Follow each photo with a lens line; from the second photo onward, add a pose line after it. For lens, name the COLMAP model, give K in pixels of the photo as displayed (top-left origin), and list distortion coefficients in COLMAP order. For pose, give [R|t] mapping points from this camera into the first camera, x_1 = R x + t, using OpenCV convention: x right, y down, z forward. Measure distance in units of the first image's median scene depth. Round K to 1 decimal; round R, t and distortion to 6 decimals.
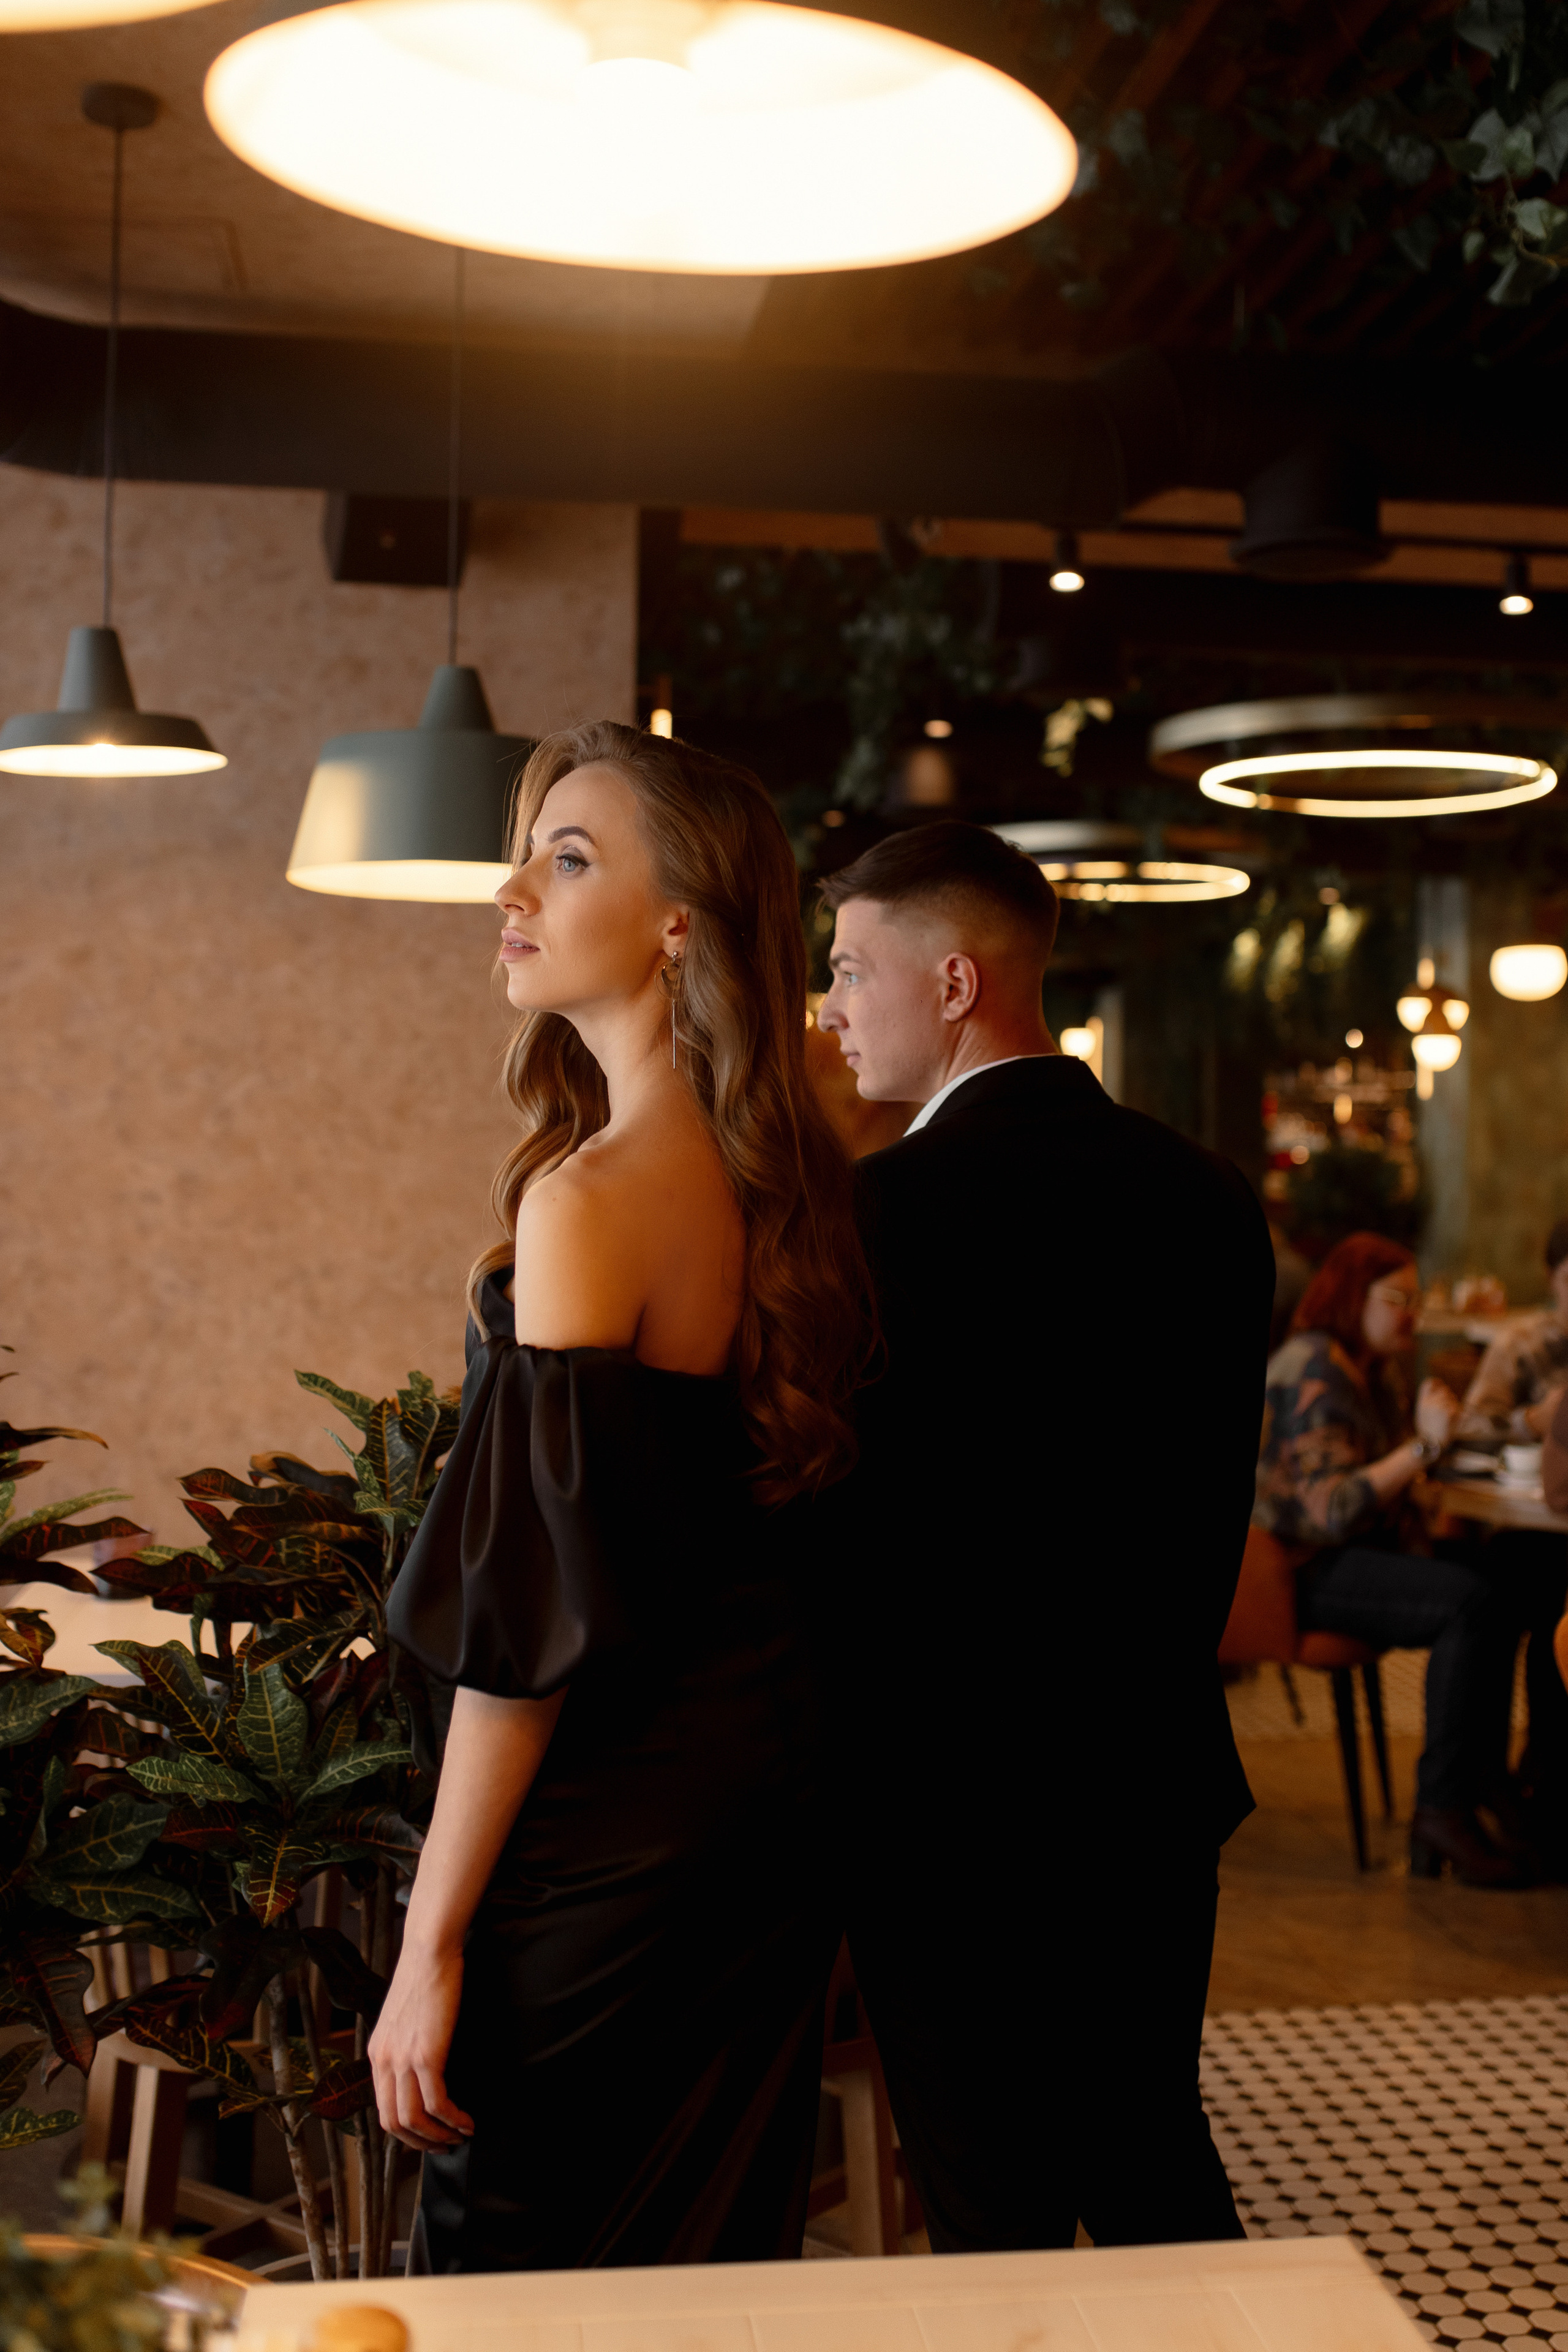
lens RADIAL K [[2424.6, 0, 779.9], [0, 2424.6, 1166.4], [0, 0, 1]] dist [-0.009498, -0.002821]
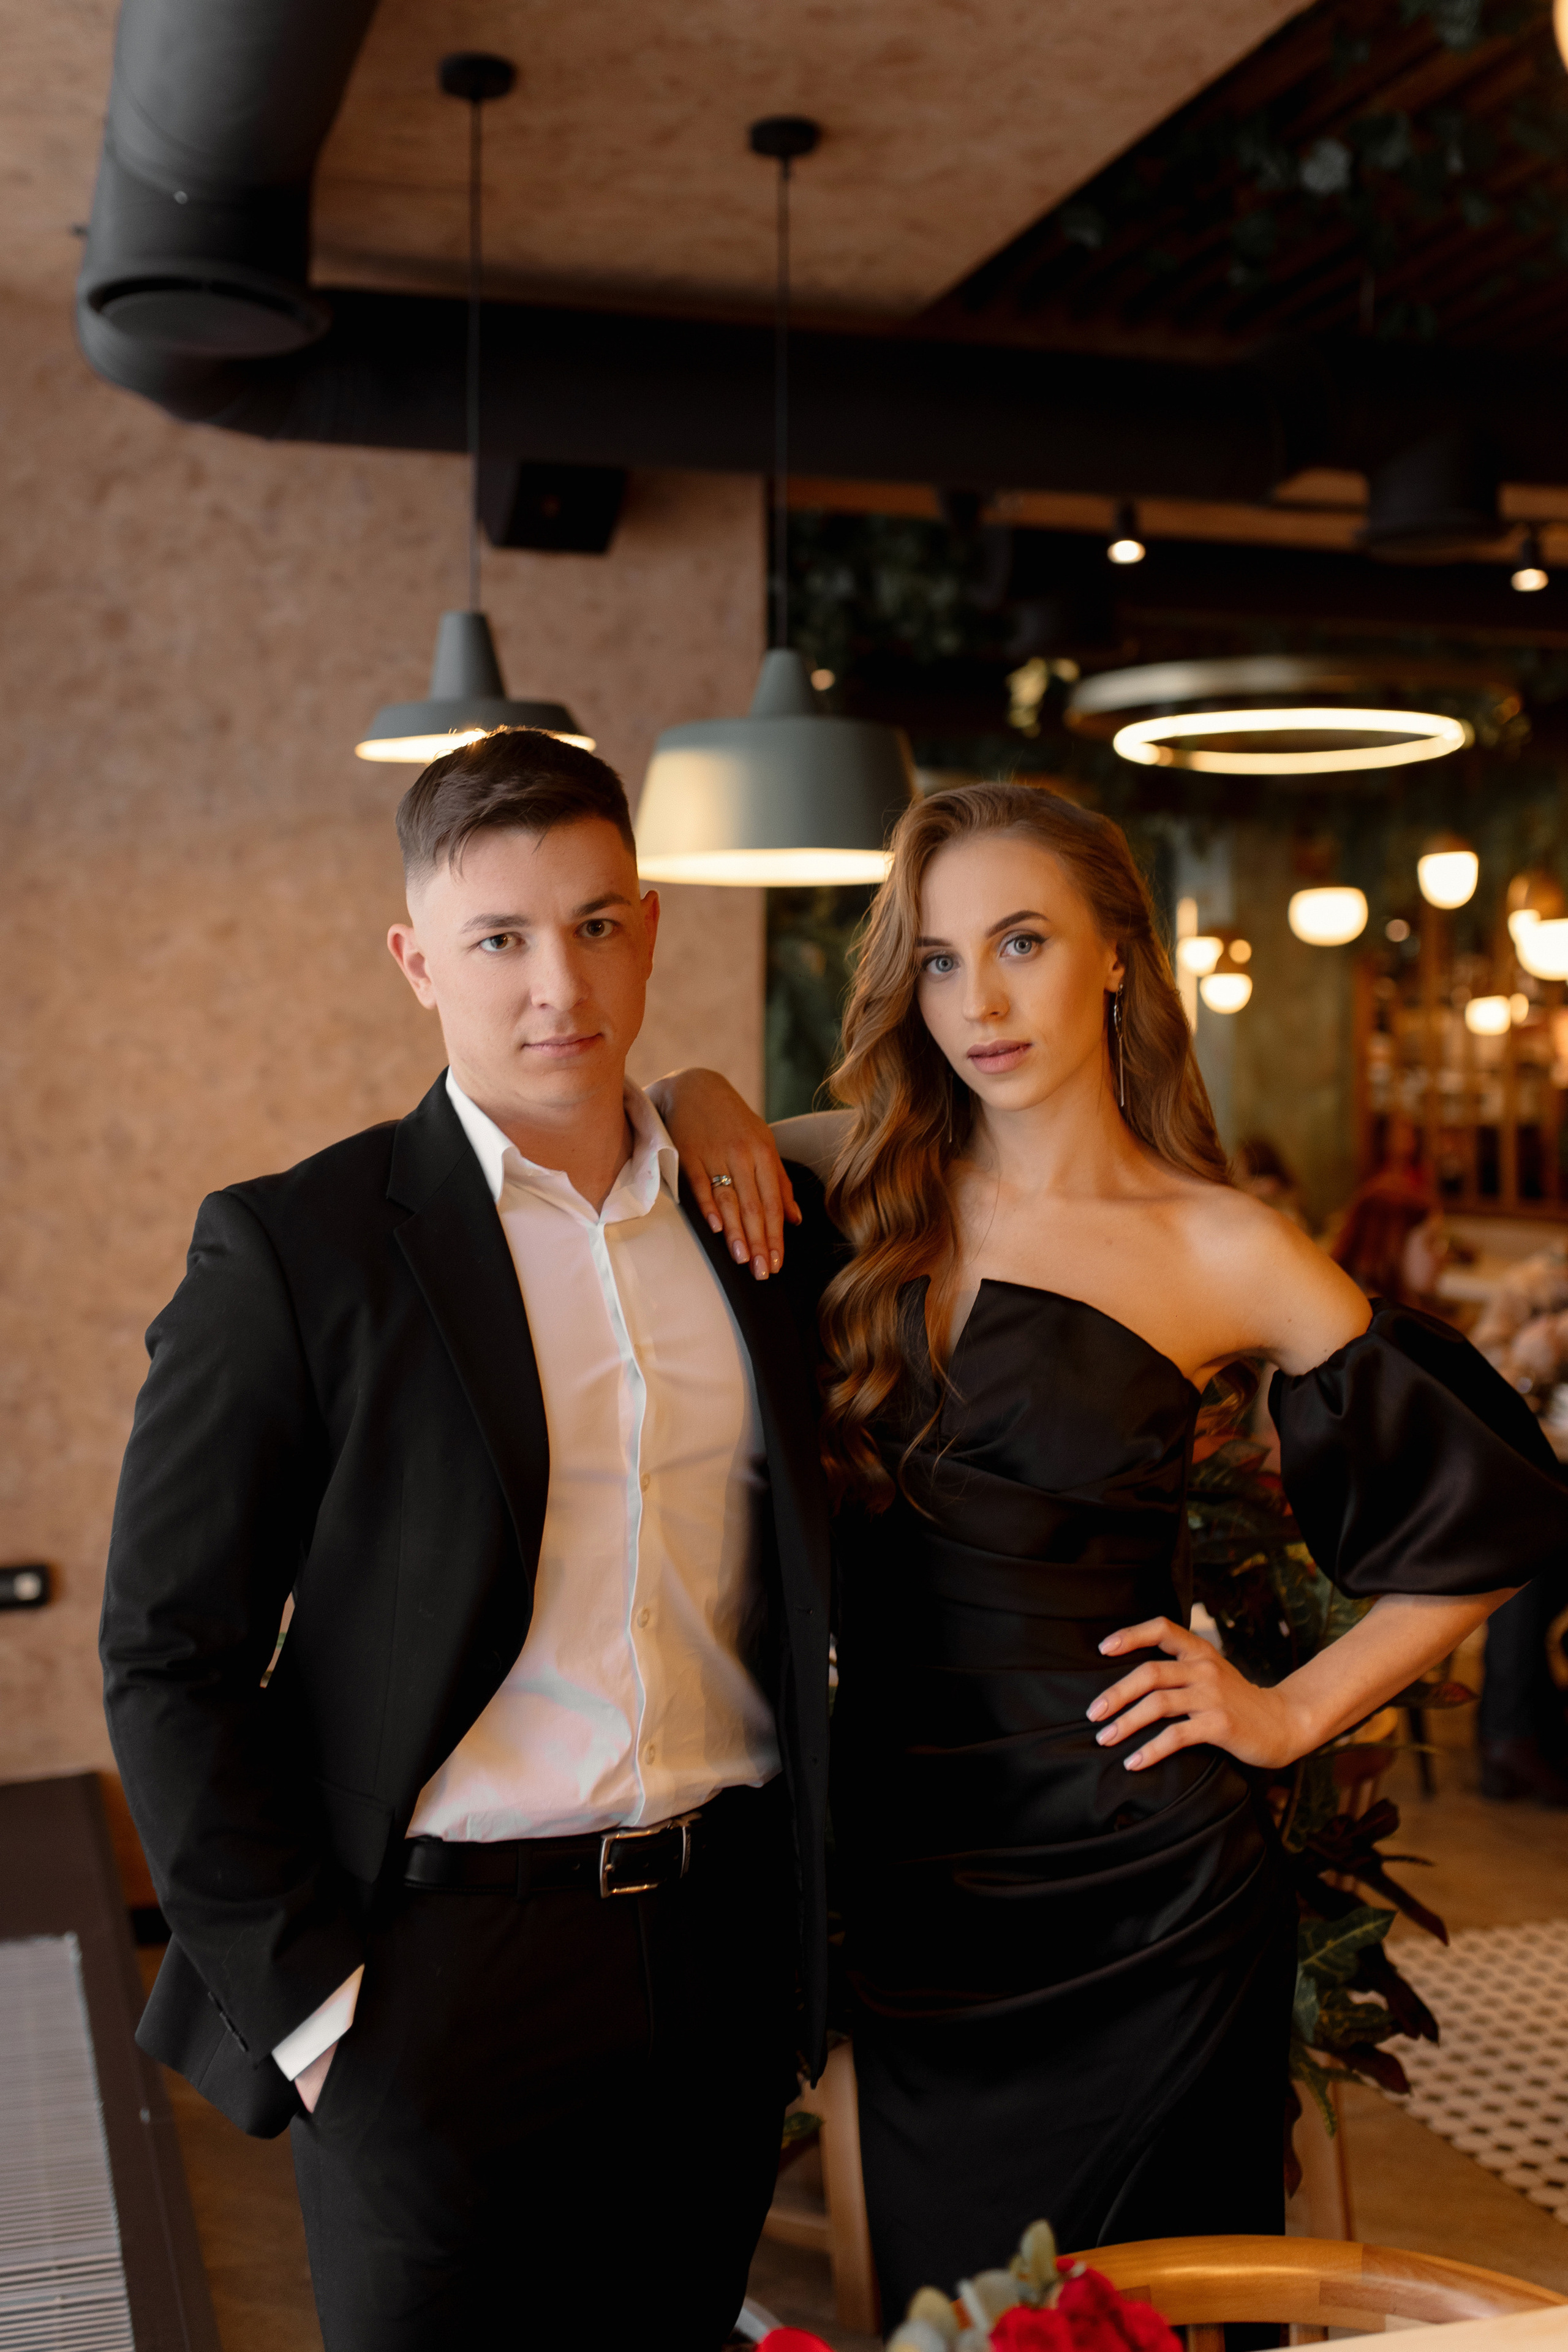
lens RADIAL K [[2424.6, 0, 779.9], [0, 2424.6, 1166.4], [0, 0, 1]] dist [-0.009498, -0.002821]
pose [[0.991986, -0.015889, 0.125346, -0.190272], [0.012568, 0.999550, 0.027244, -0.015417], [-0.125723, -0.025450, 0.991739, 0.002706]]
